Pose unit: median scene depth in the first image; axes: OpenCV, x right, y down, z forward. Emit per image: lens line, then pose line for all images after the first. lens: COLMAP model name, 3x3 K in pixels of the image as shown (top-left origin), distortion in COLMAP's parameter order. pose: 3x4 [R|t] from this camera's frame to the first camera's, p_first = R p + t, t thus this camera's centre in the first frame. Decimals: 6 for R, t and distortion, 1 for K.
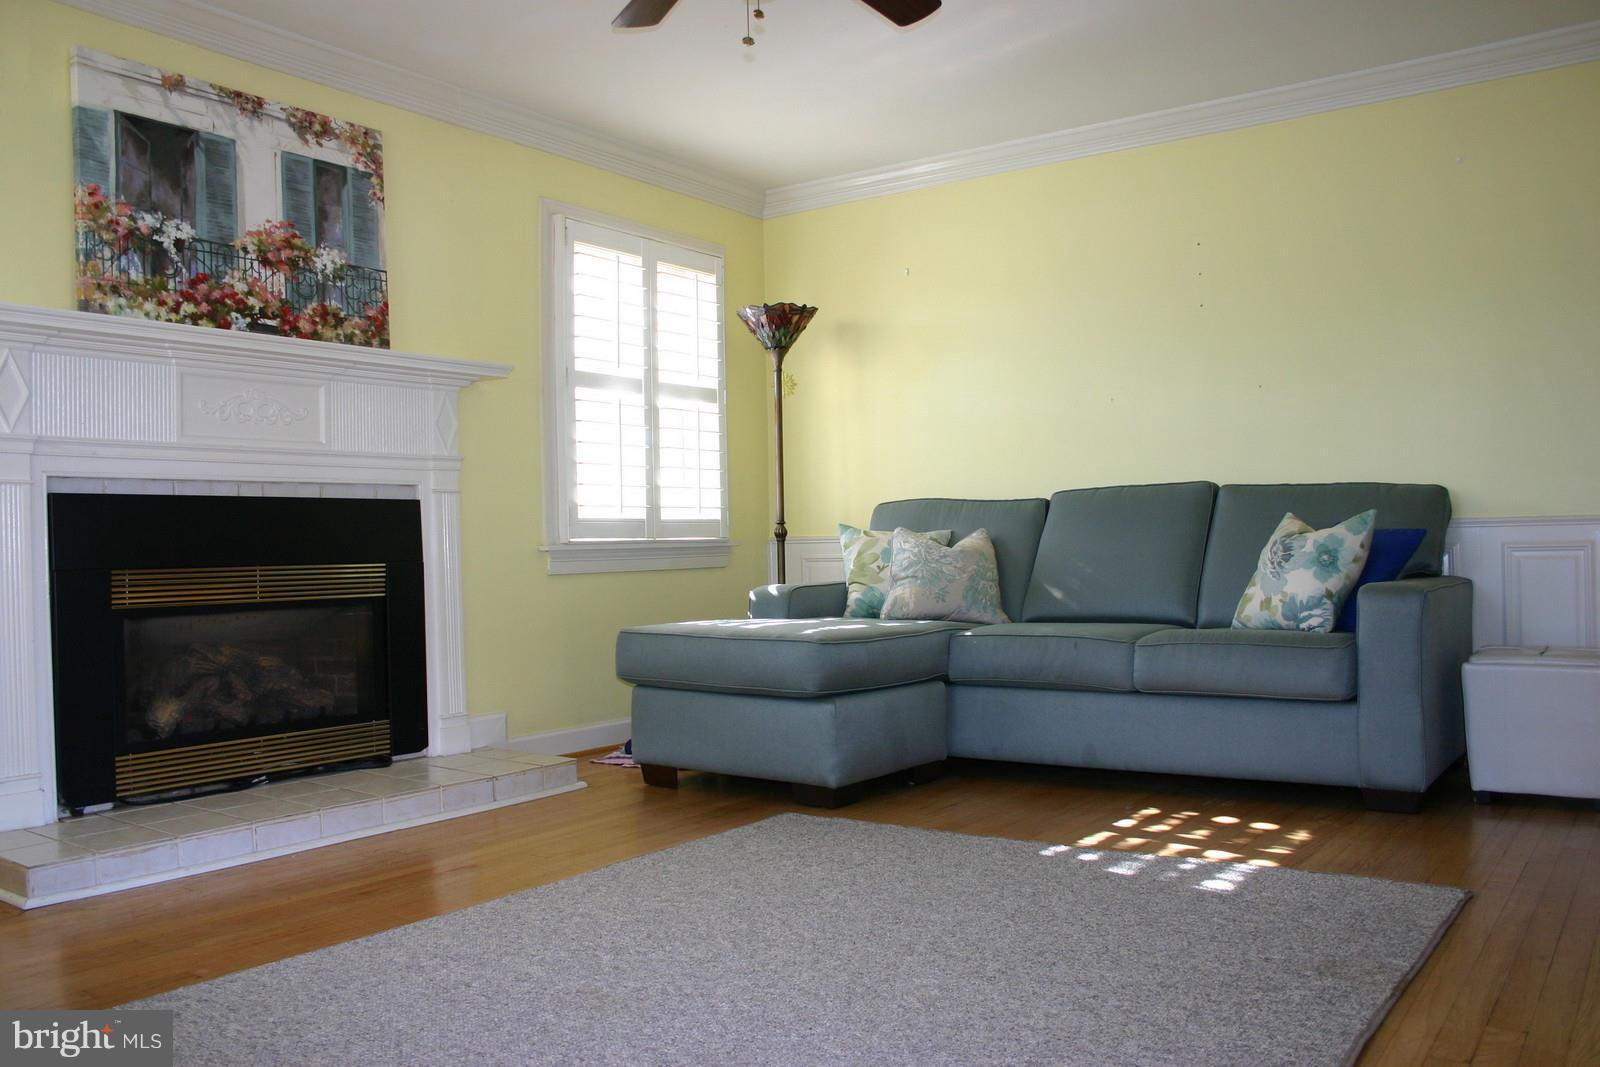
lens RADIAL K [[1307.1, 0, 800.0], [0, 1307.1, 533.5], [0, 0, 1]] dist [-0.146429, 0.125162]
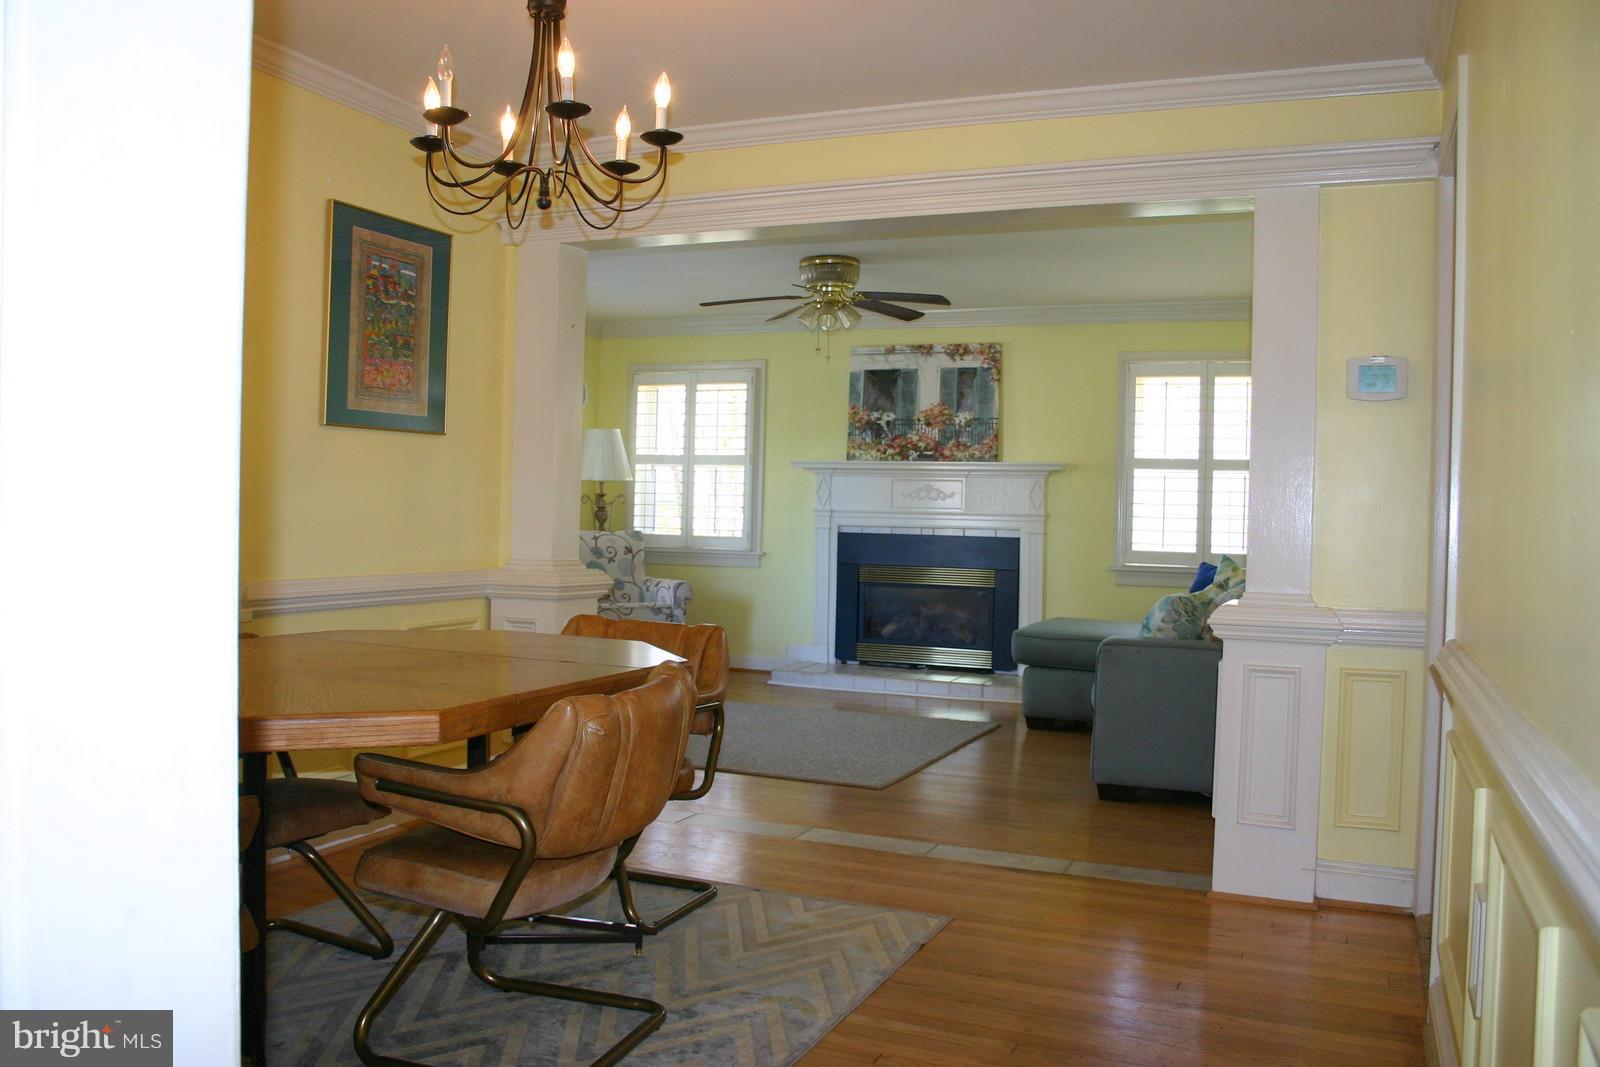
lens RADIAL K [[1307.1, 0, 800.0], [0, 1307.1, 533.5], [0, 0, 1]] dist [-0.146429, 0.125162]
pose [[0.210152, 0.047549, -0.976512, 1.657517], [-0.016287, 0.998848, 0.045131, -0.125747], [0.977533, 0.006420, 0.210684, 0.332680]]
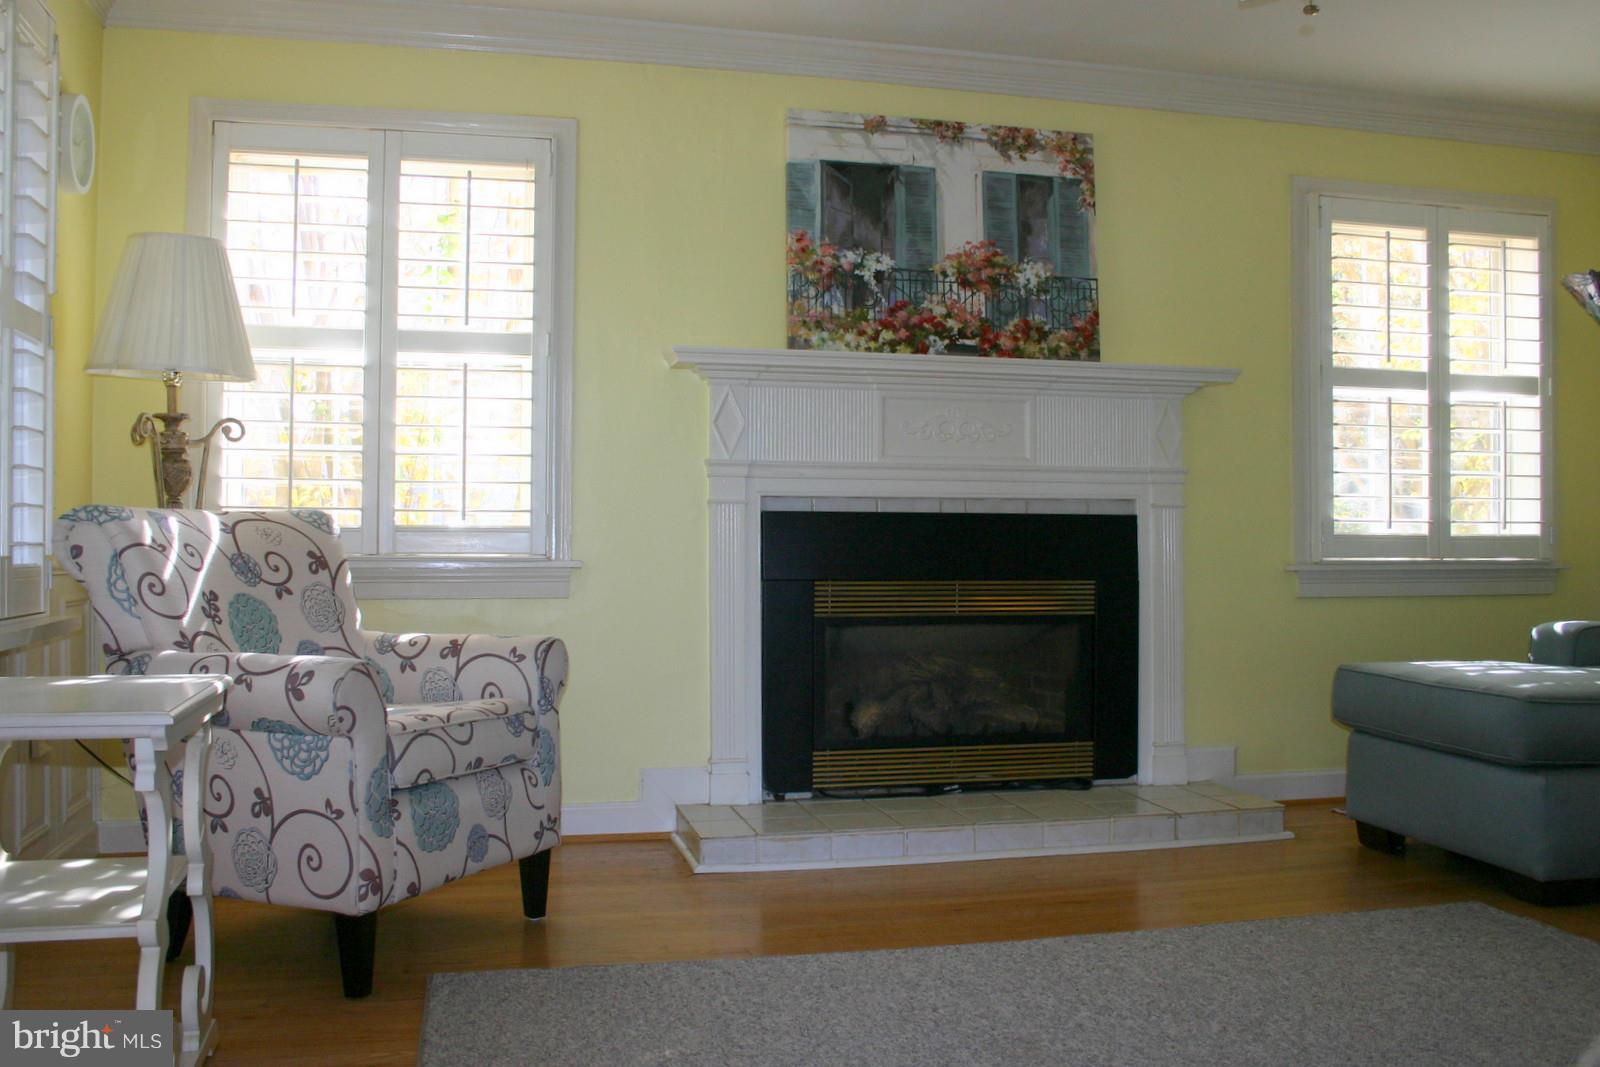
lens RADIAL K [[1457.8, 0, 800.0], [0, 1457.8, 533.5], [0, 0, 1]] dist [-0.139653, 0.115077]
pose [[0.758696, 0.019062, -0.651166, 0.239946], [-0.014167, 0.999818, 0.012762, -0.025379], [0.651291, -0.000457, 0.758828, 0.030685]]
